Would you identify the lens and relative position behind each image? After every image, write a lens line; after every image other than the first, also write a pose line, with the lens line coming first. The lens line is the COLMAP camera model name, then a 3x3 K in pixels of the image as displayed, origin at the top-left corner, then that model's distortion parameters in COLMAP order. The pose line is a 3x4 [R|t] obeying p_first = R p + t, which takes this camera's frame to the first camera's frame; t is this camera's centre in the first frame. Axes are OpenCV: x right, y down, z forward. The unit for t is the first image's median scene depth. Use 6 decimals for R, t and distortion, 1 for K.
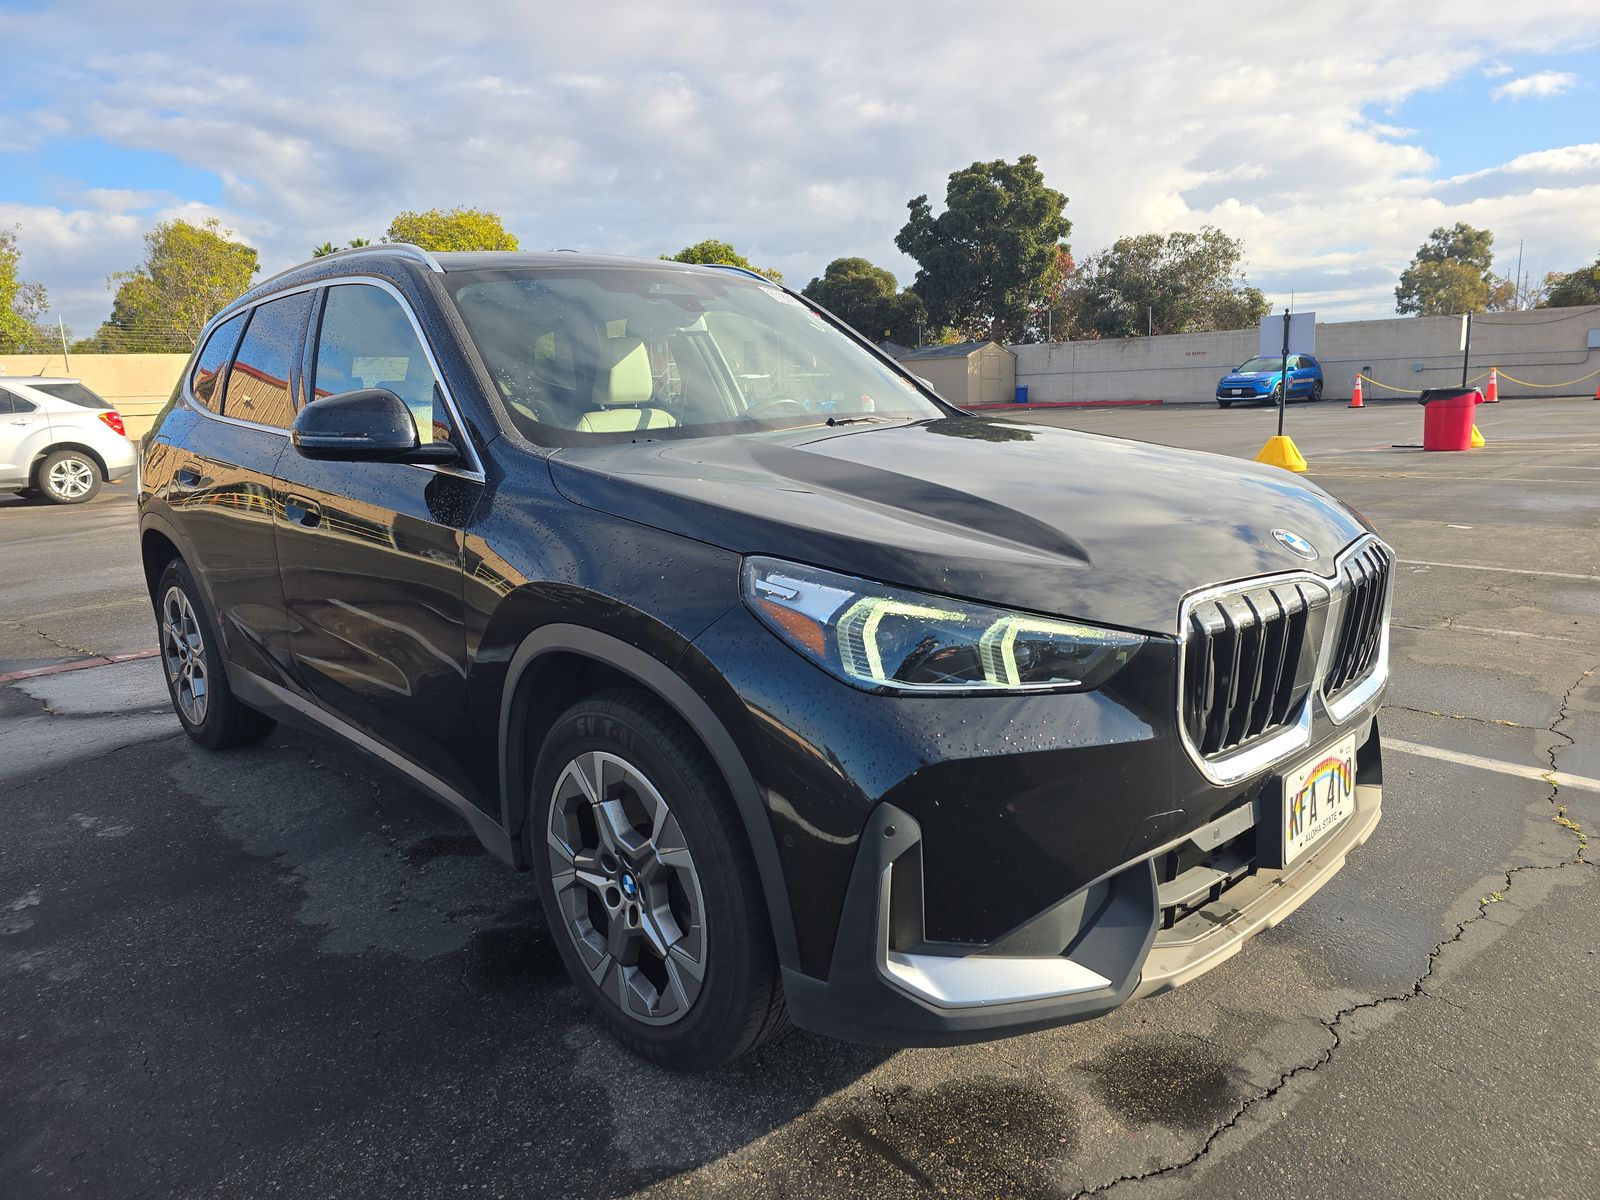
lens RADIAL K [[1079.3, 0, 797.9], [0, 1079.3, 591.8], [0, 0, 1]] dist [0.029855, -0.025757]
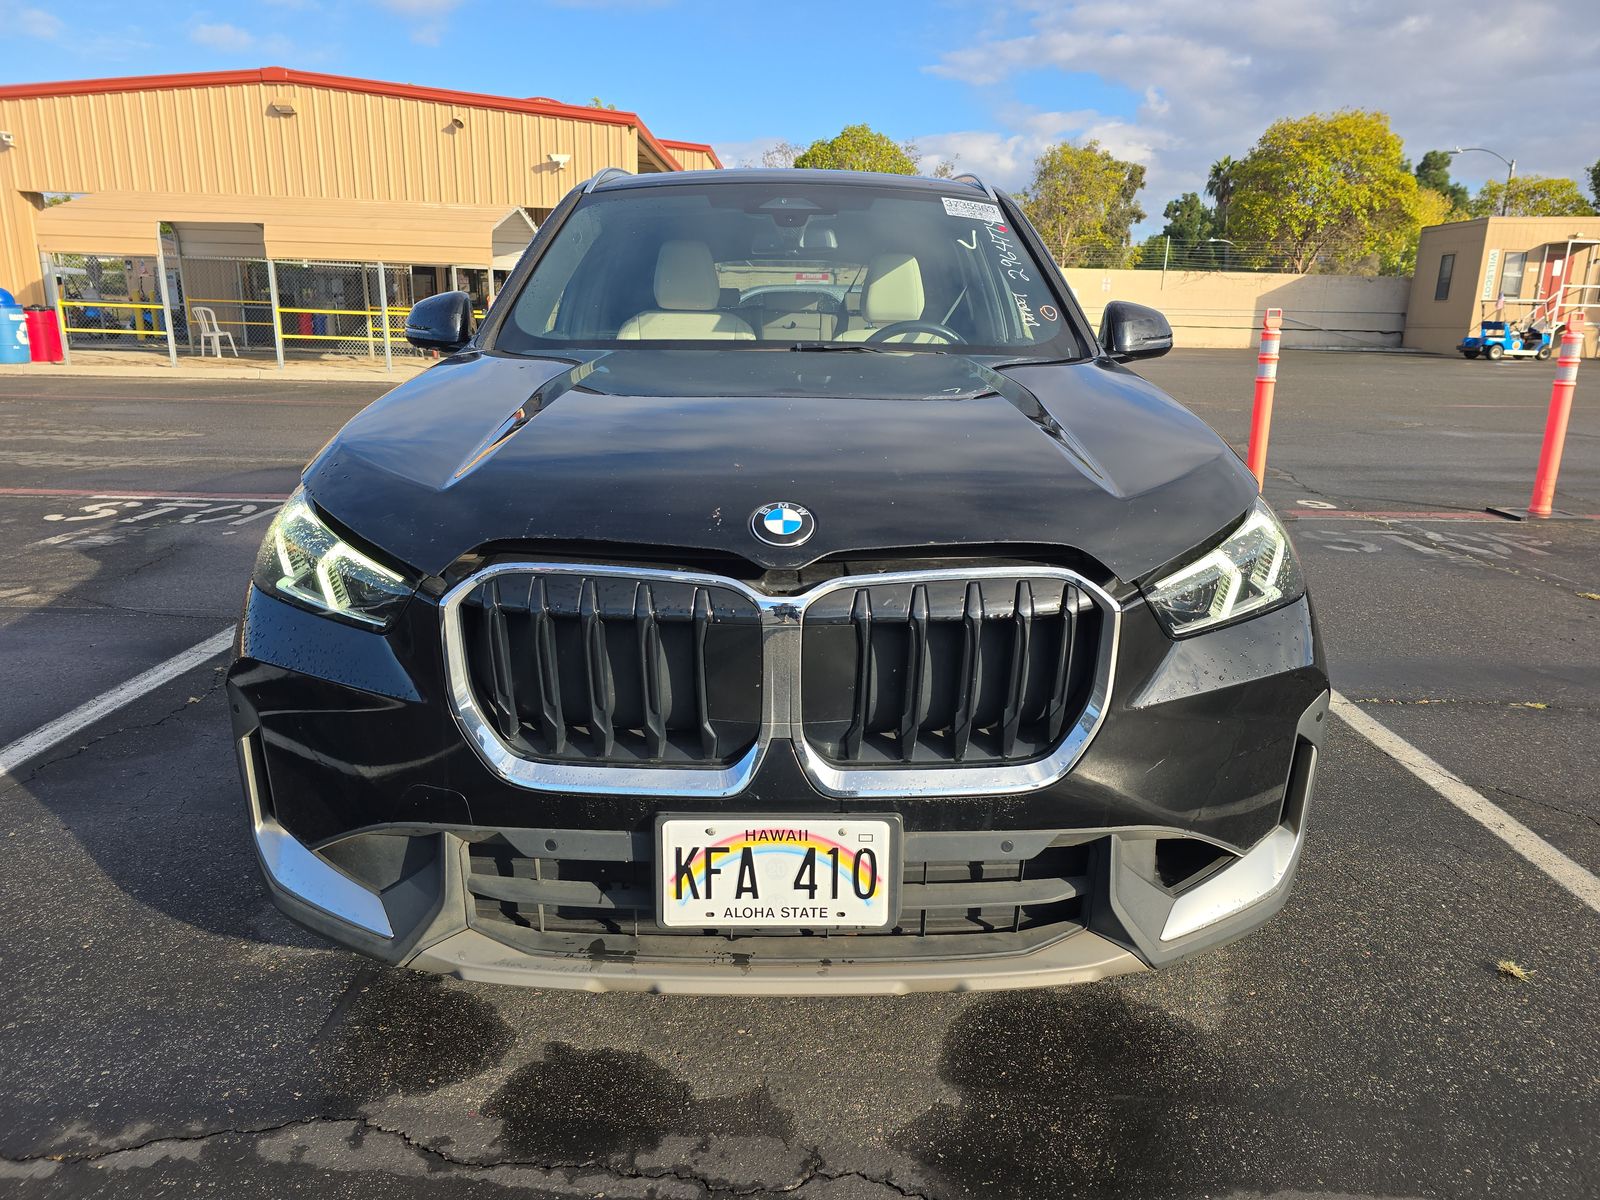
lens RADIAL K [[1079.3, 0, 792.3], [0, 1079.3, 610.7], [0, 0, 1]] dist [0.029855, -0.025757]
pose [[0.715673, 0.219926, -0.662906, 0.930859], [-0.160897, 0.975516, 0.149933, -0.103106], [0.679650, -0.000643, 0.733536, 0.445479]]
